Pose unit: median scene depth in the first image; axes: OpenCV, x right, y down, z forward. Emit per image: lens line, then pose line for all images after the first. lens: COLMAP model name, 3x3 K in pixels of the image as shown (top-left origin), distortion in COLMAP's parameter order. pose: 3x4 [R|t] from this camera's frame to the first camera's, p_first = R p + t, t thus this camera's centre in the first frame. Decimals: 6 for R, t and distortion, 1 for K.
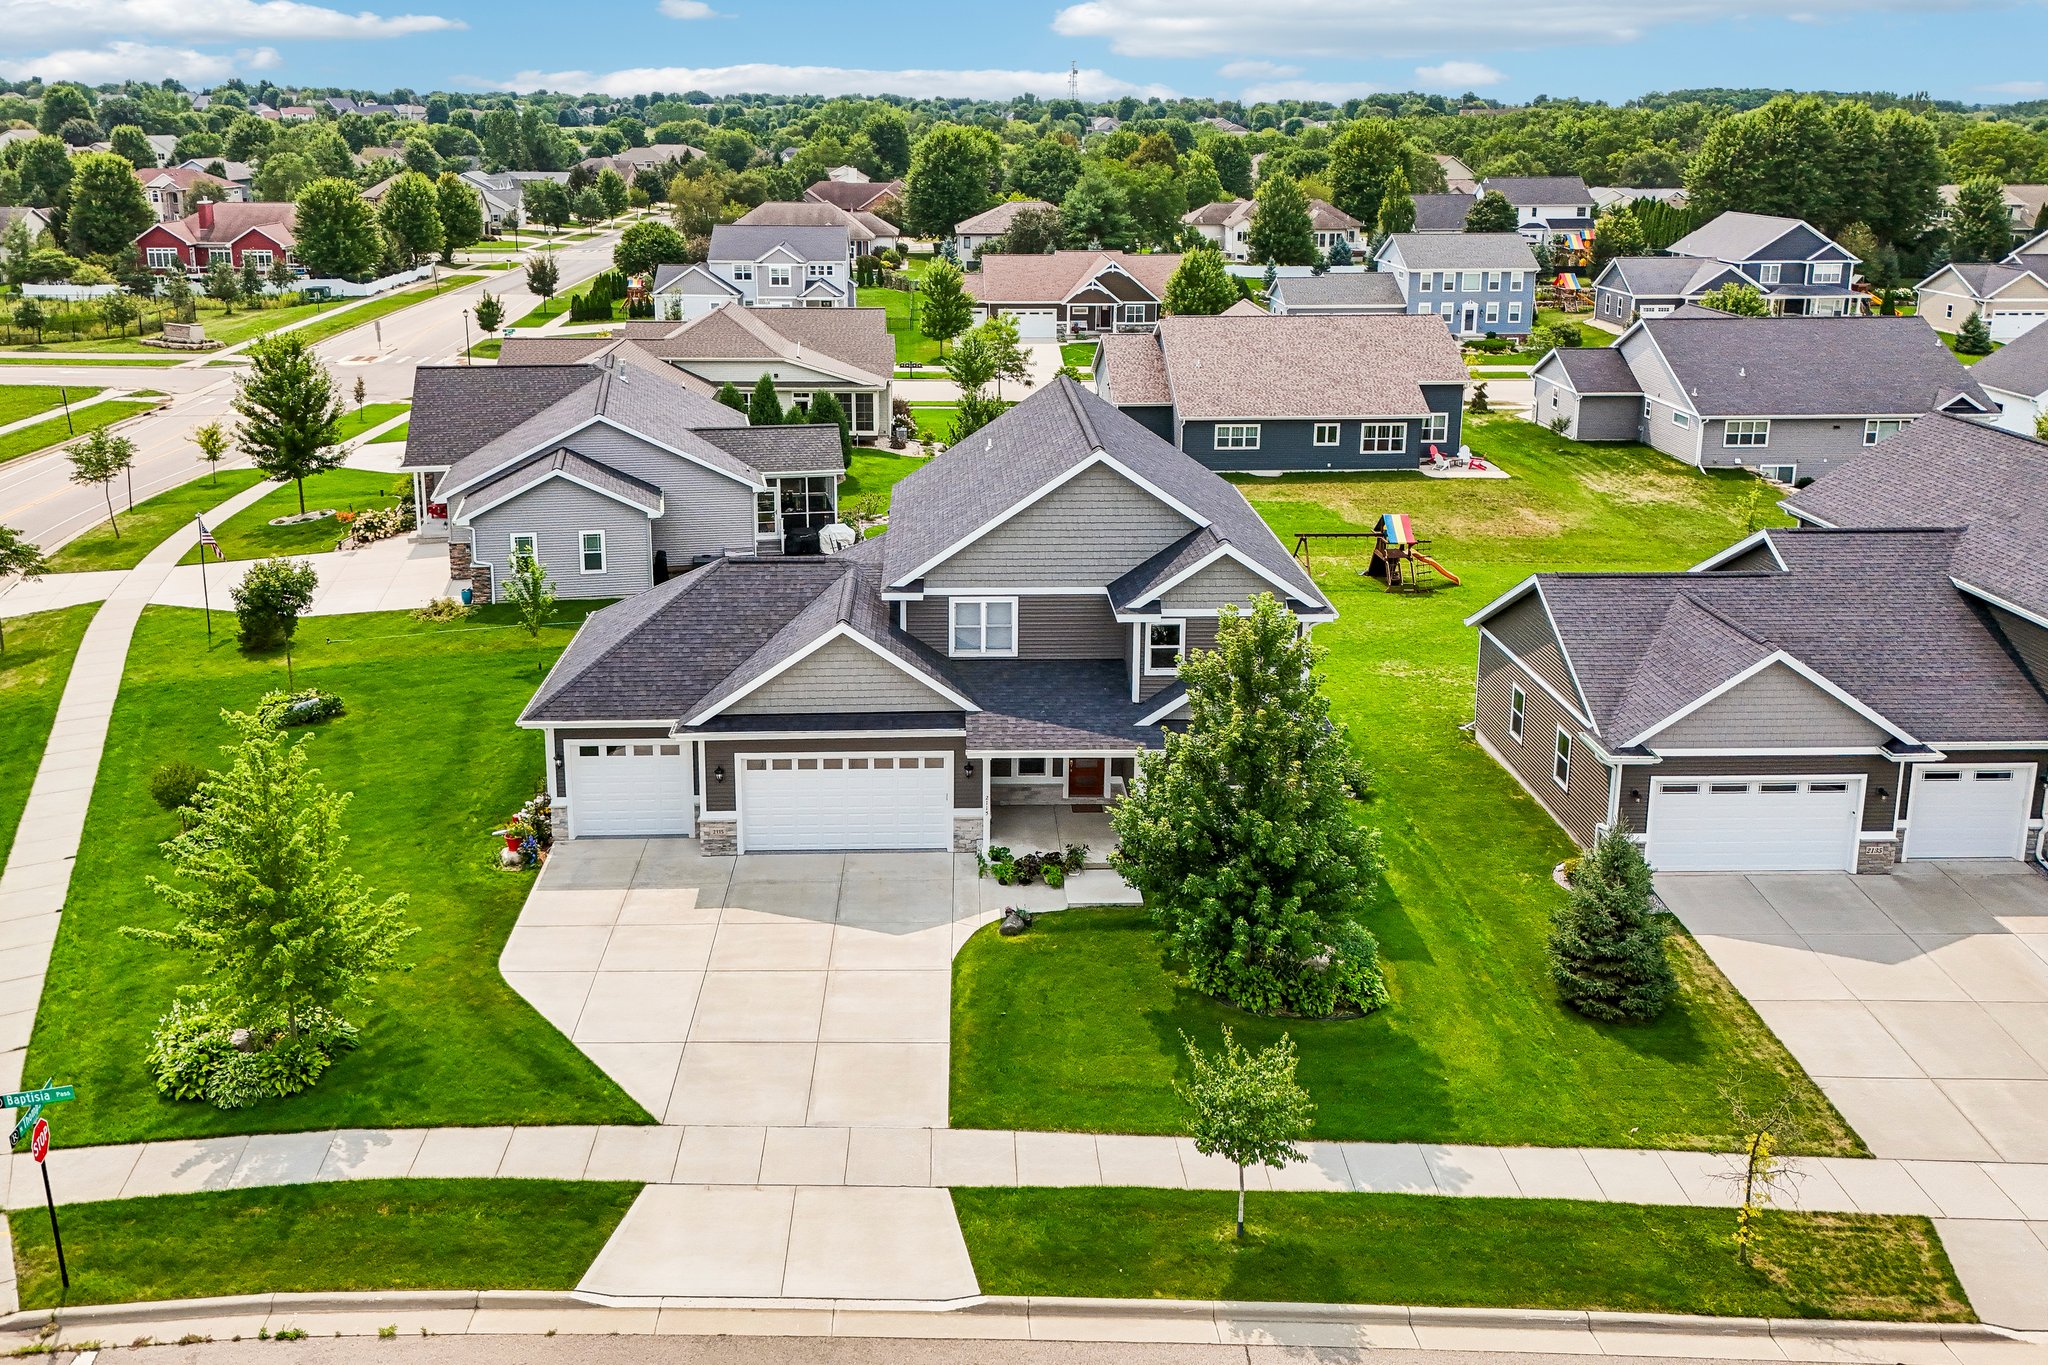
lens RADIAL K [[1934.4, 0, 1020.9], [0, 1934.4, 723.5], [0, 0, 1]] dist [0.123339, -0.196313]
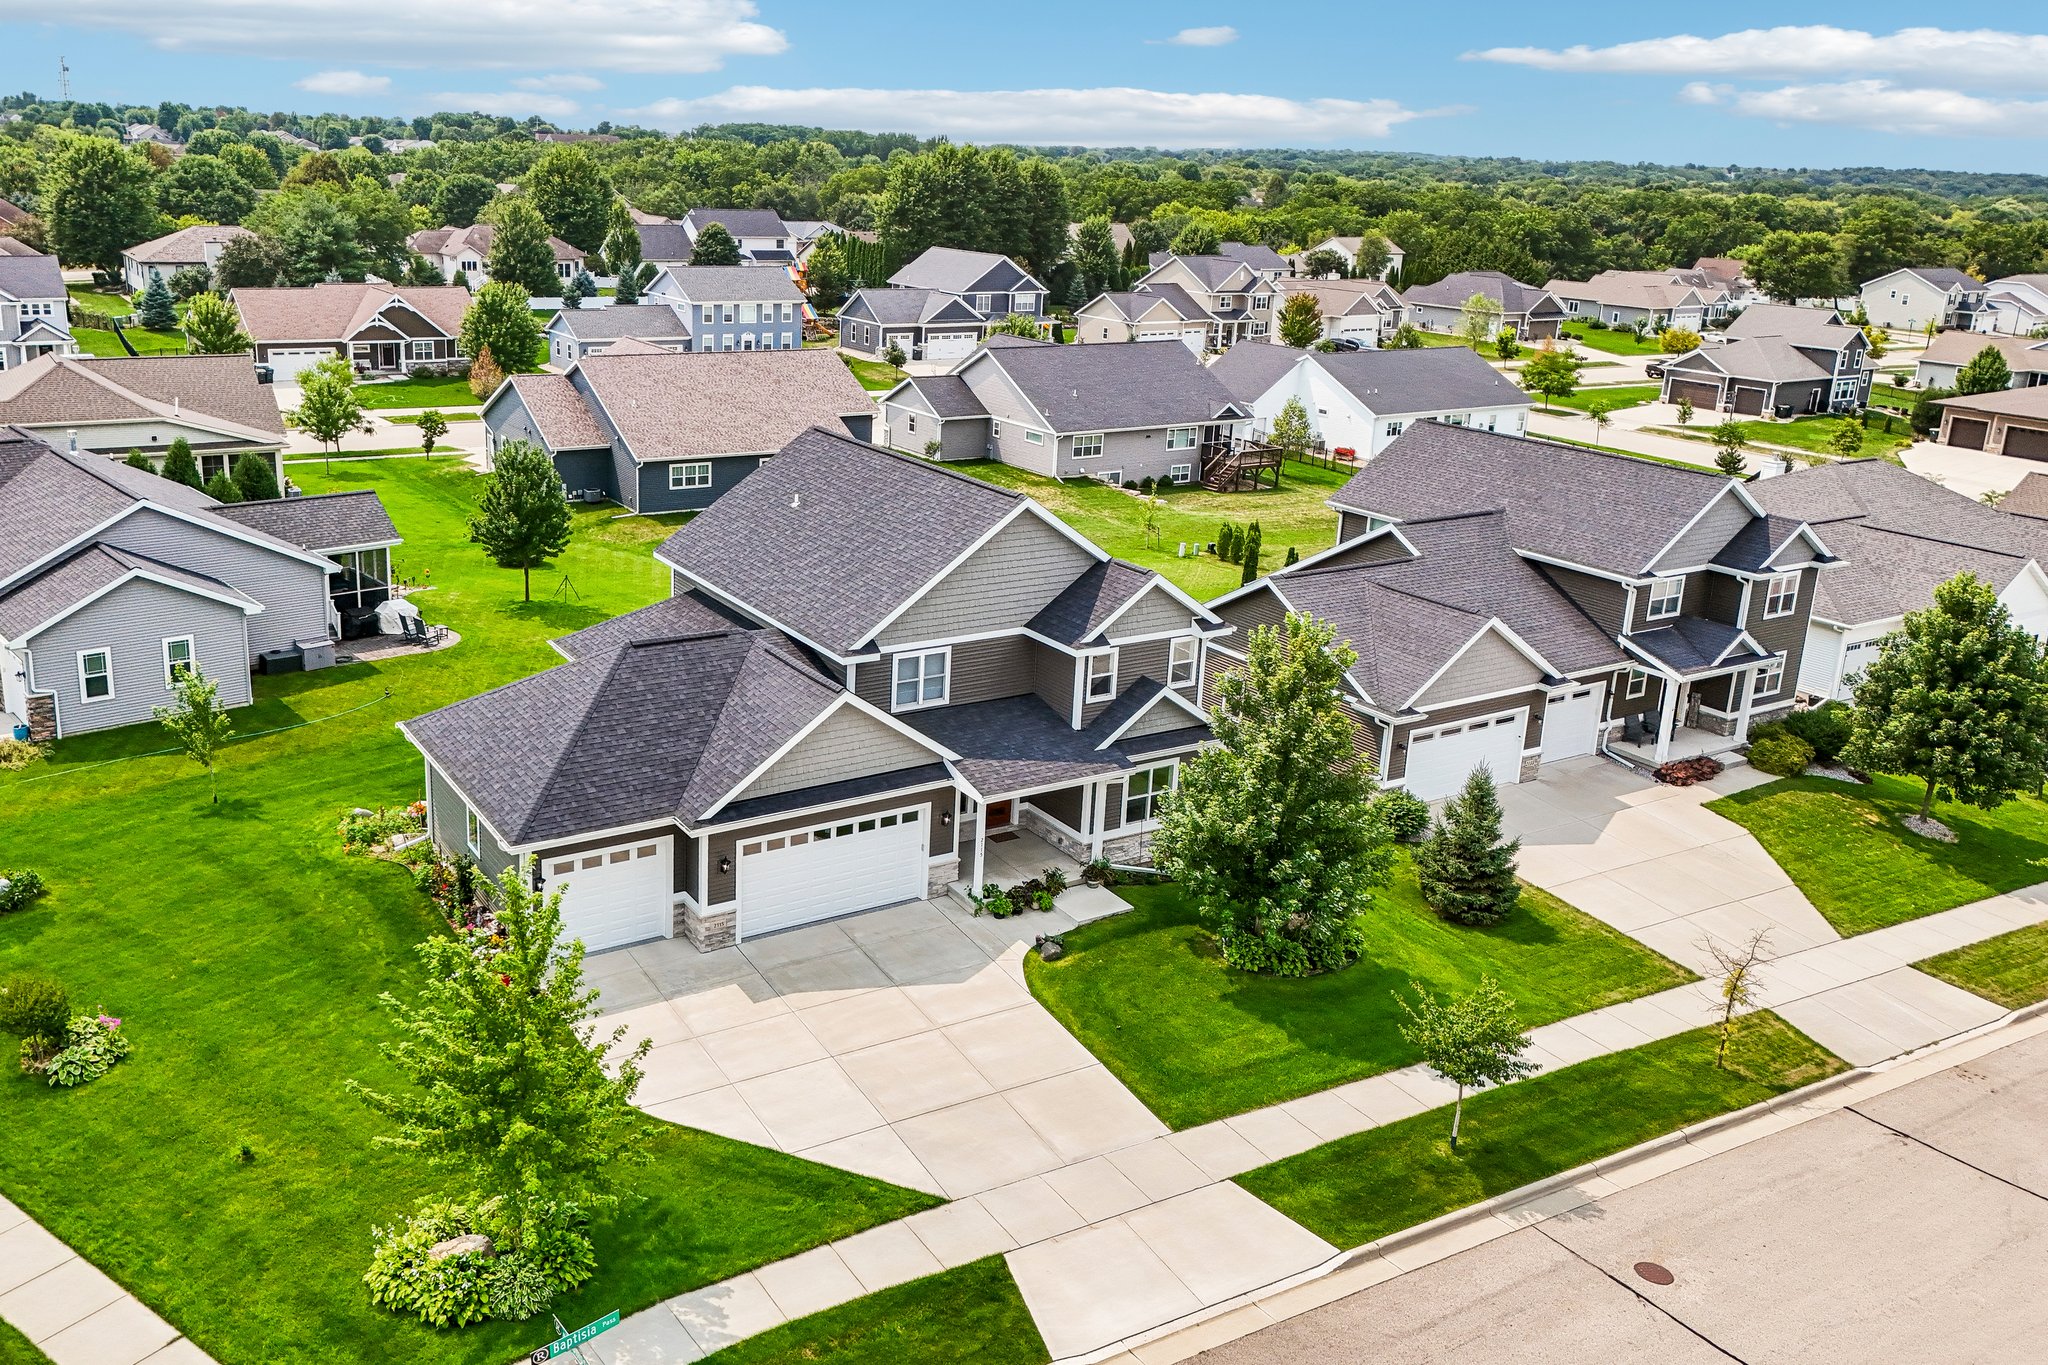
lens RADIAL K [[1795.2, 0, 1267.1], [0, 1795.2, 811.0], [0, 0, 1]] dist [0.102274, -0.059863]
pose [[0.835825, -0.169968, 0.522023, -0.182234], [0.144420, 0.985449, 0.089623, -0.019386], [-0.529660, 0.000481, 0.848210, 0.043671]]
